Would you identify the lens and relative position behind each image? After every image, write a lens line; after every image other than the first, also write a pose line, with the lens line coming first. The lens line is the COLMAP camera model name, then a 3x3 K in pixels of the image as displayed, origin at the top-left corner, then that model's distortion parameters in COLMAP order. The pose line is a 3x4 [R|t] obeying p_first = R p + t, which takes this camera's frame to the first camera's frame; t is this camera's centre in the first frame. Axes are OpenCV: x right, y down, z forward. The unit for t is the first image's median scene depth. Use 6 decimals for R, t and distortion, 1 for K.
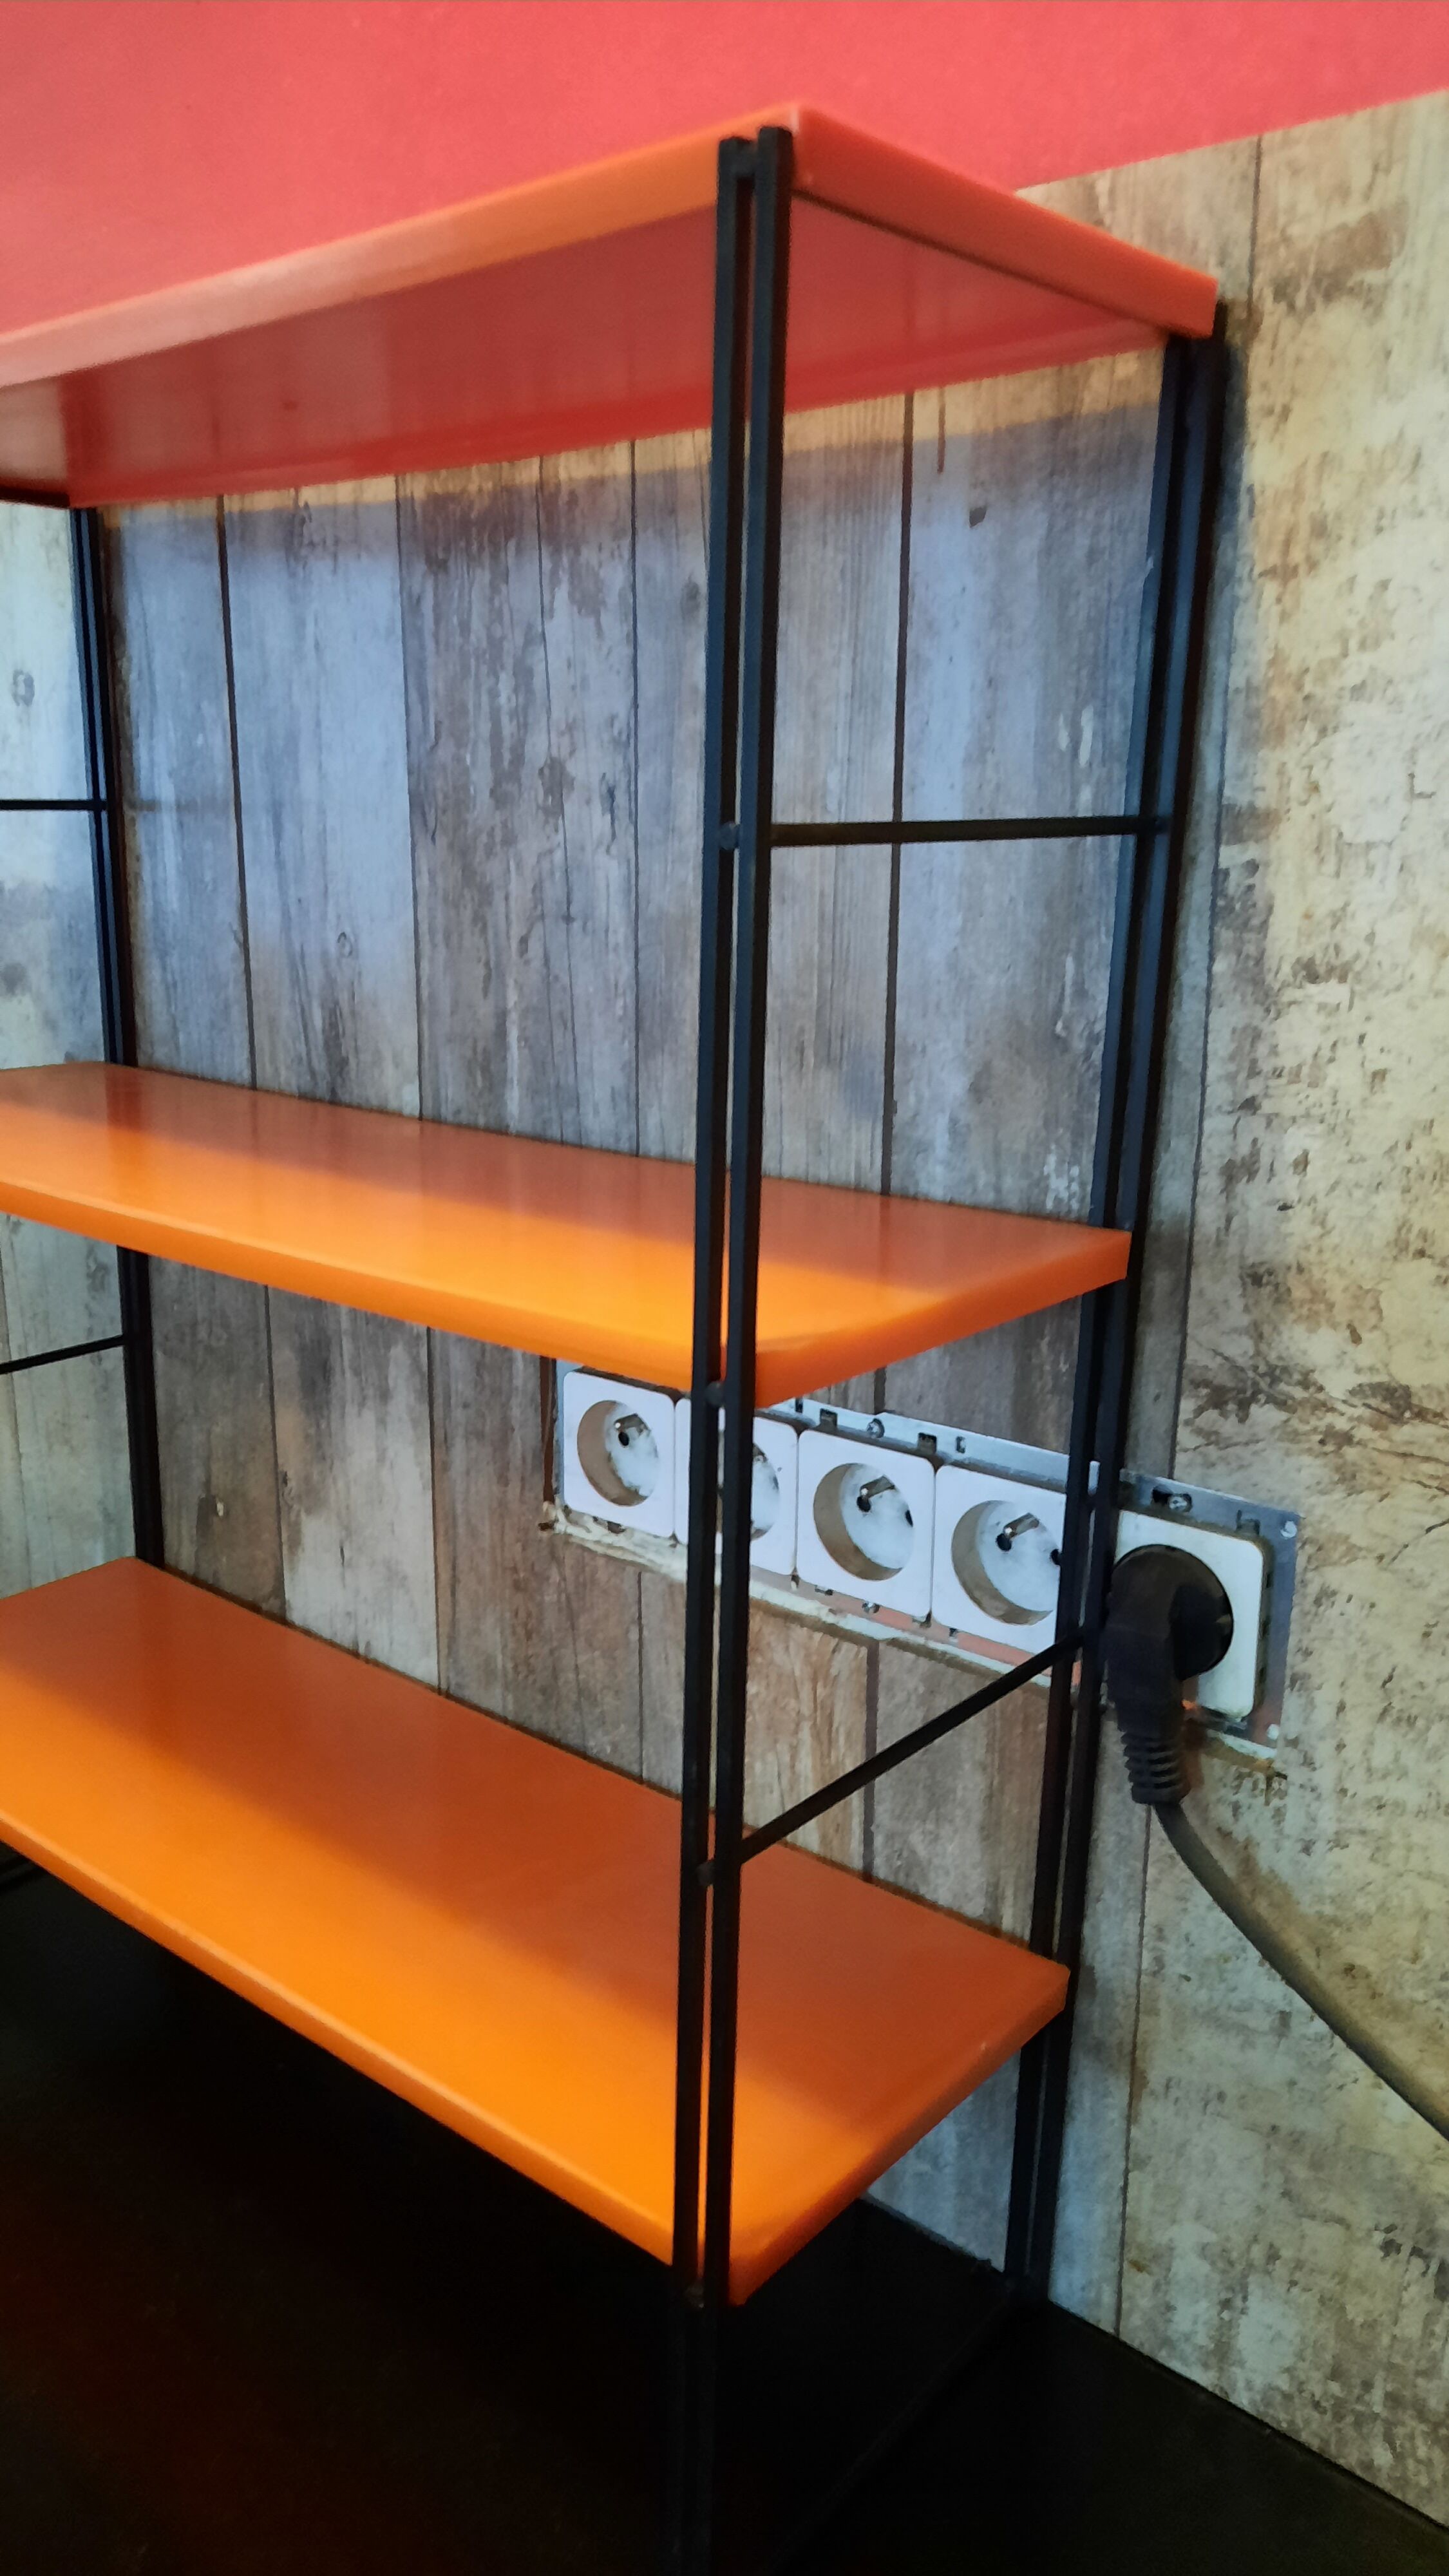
lens RADIAL K [[1916.7, 0, 679.6], [0, 1916.7, 1296.1], [0, 0, 1]] dist [0.062909, -0.080368]
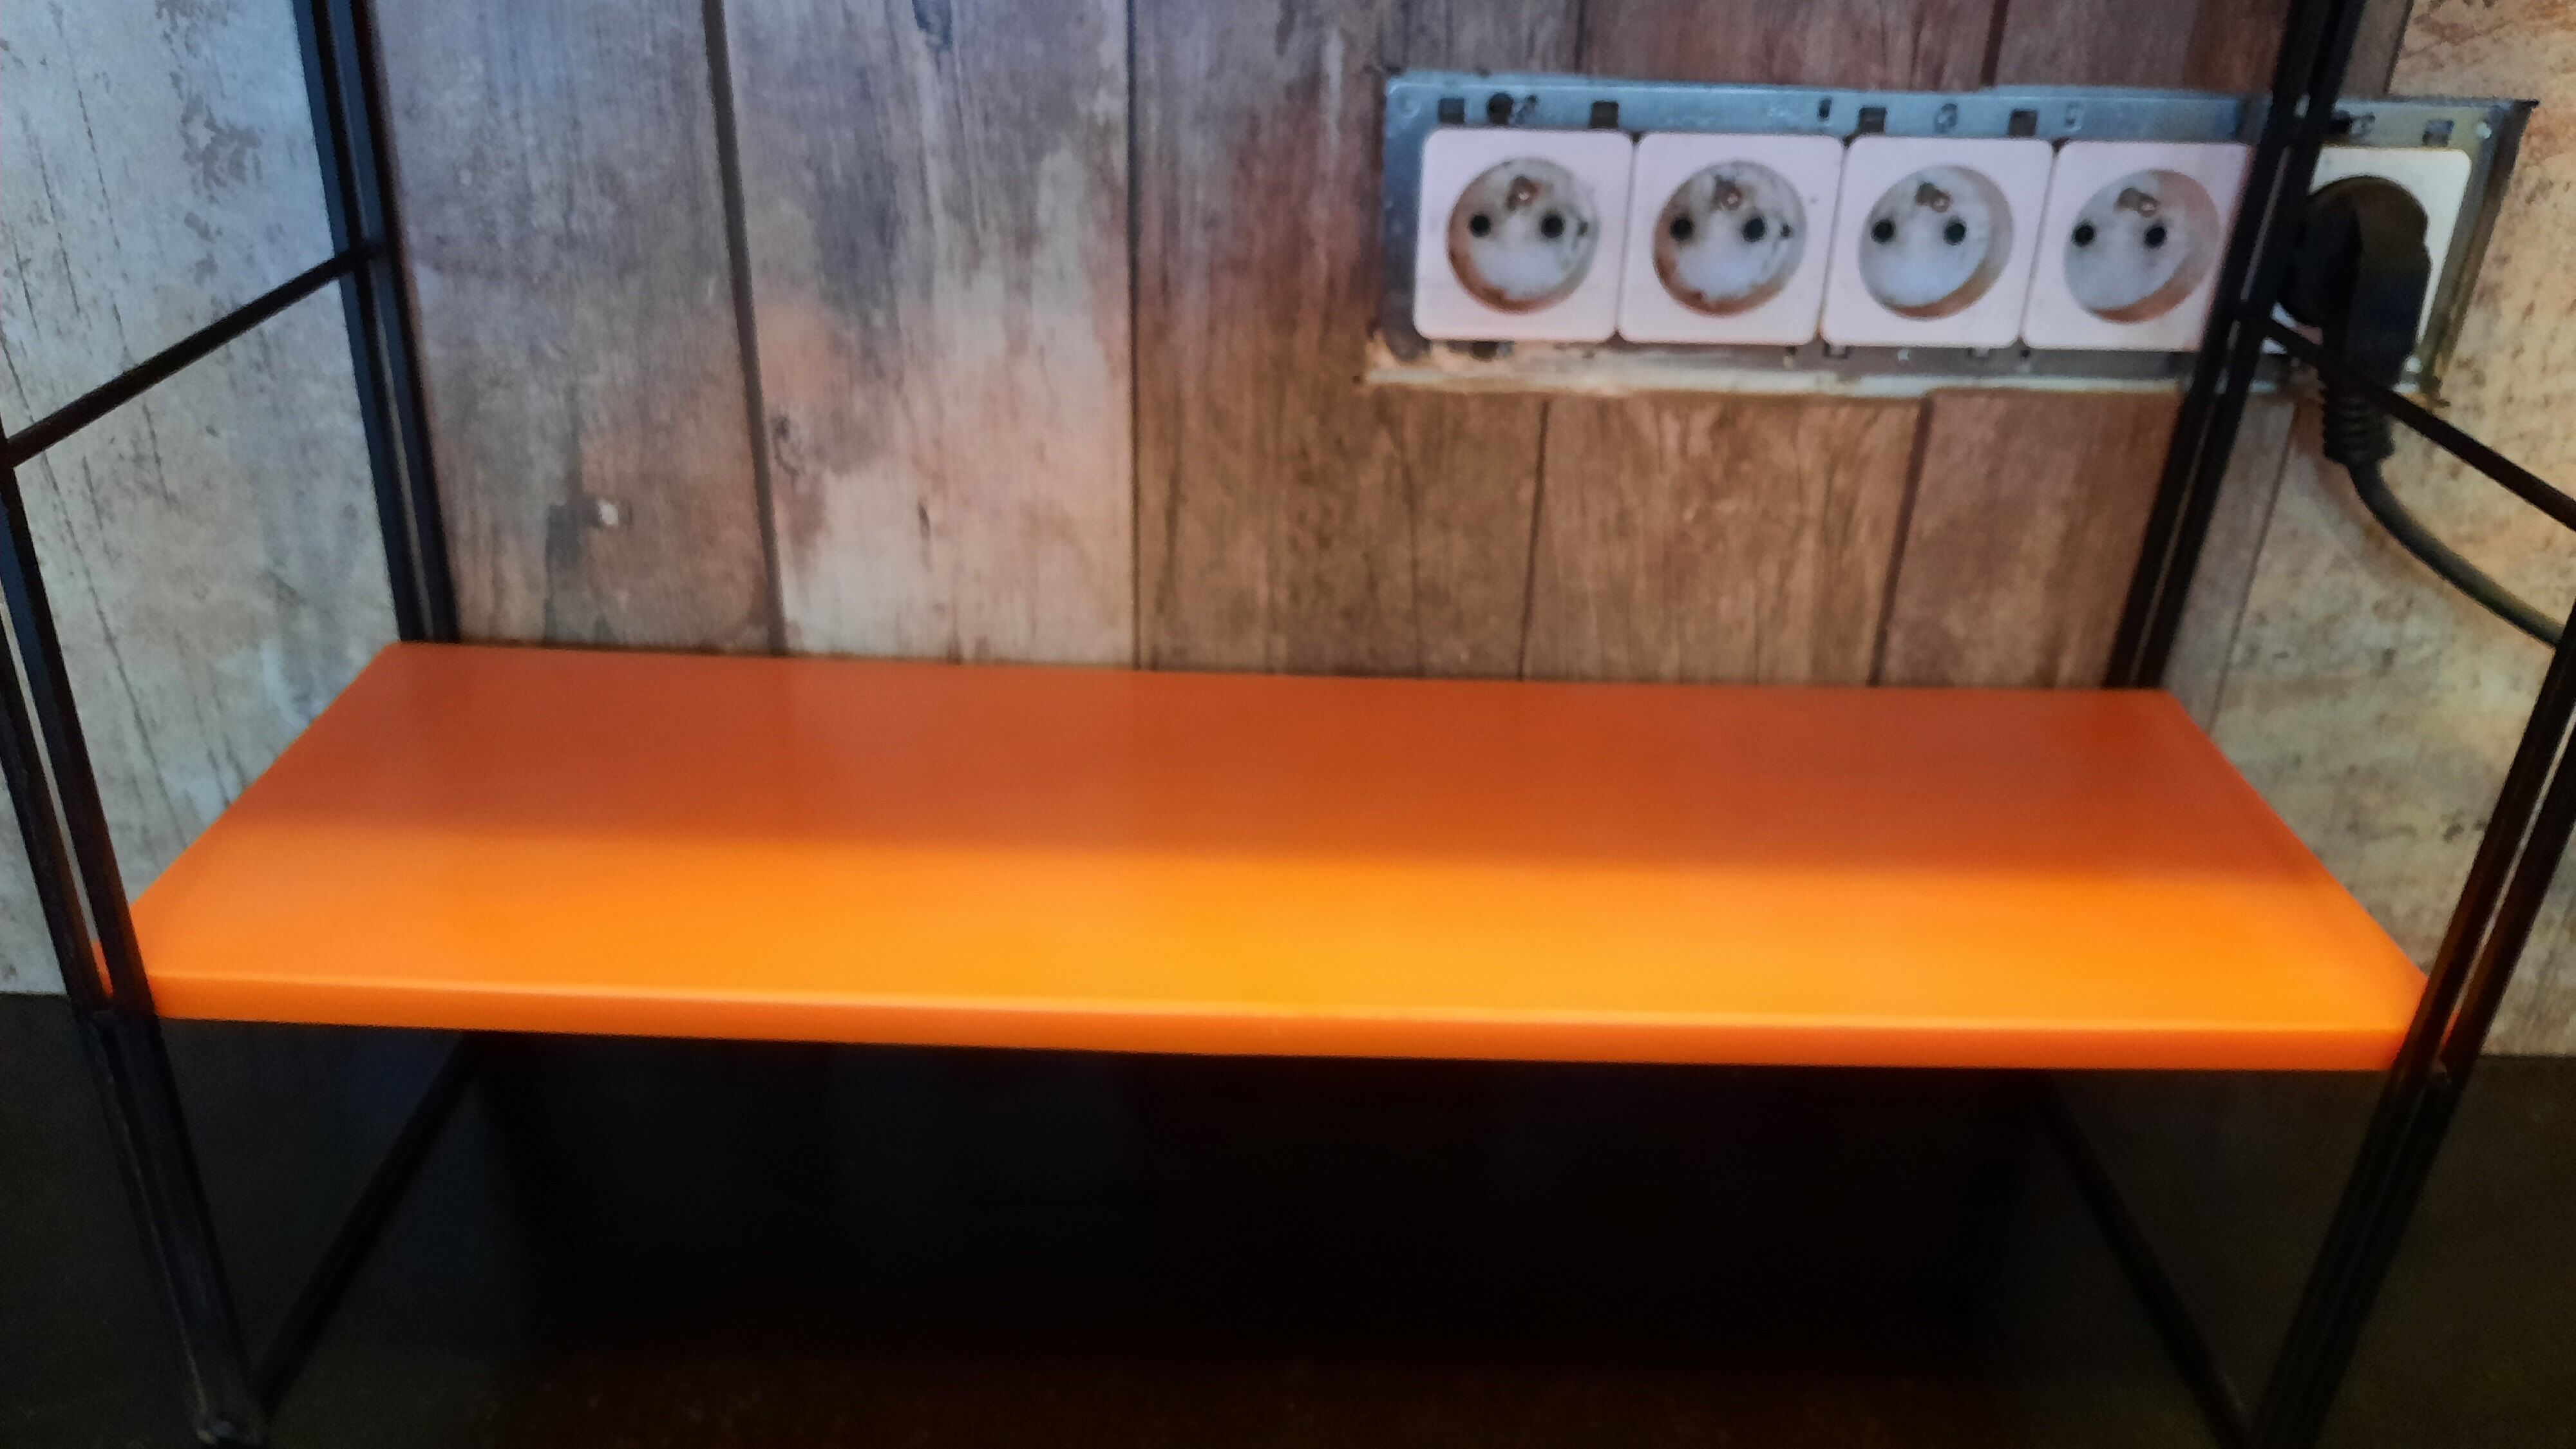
lens RADIAL K [[1948.0, 0, 1288.8], [0, 1948.0, 782.3], [0, 0, 1]] dist [0.009629, -0.016944]
pose [[0.755939, -0.287969, 0.587903, -0.594776], [0.138310, 0.948036, 0.286529, 0.055400], [-0.639864, -0.135285, 0.756487, 0.484761]]
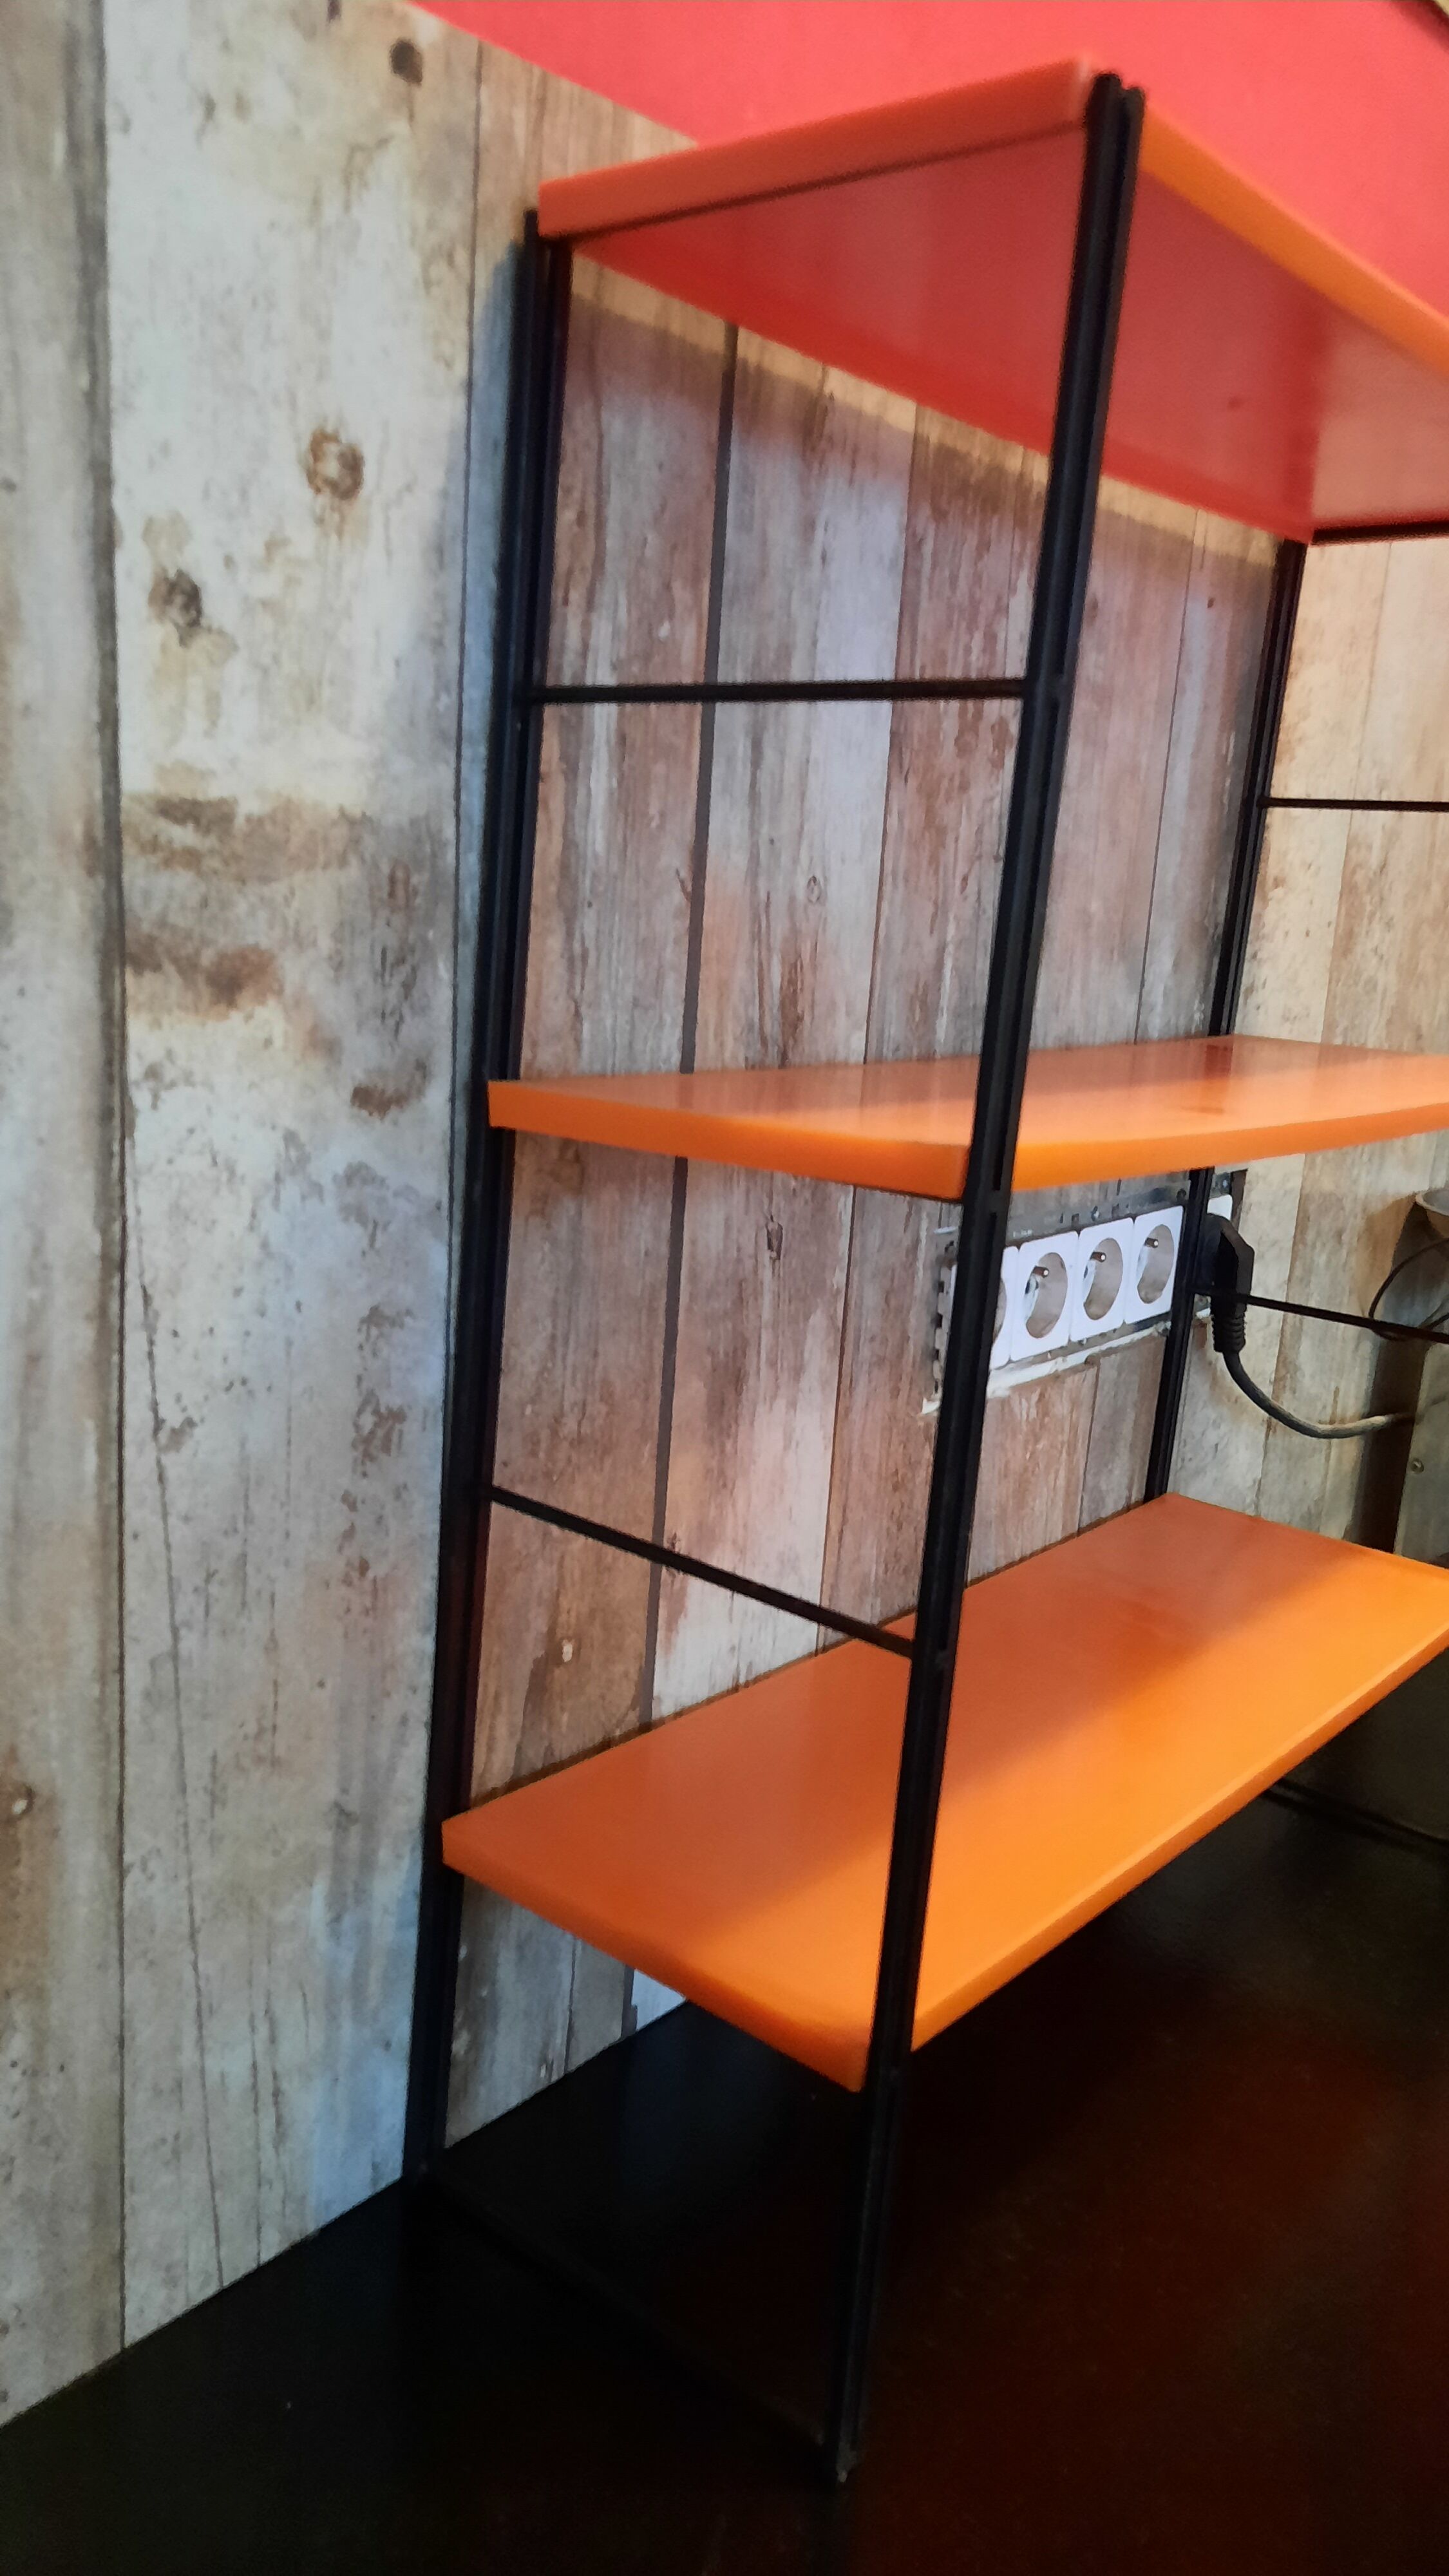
lens RADIAL K [[1916.7, 0, 679.6], [0, 1916.7, 1296.1], [0, 0, 1]] dist [0.062909, -0.080368]
pose [[-0.005022, -0.227320, 0.973807, -1.200875], [0.193487, 0.955196, 0.223974, -0.233127], [-0.981090, 0.189544, 0.039187, 1.152338]]
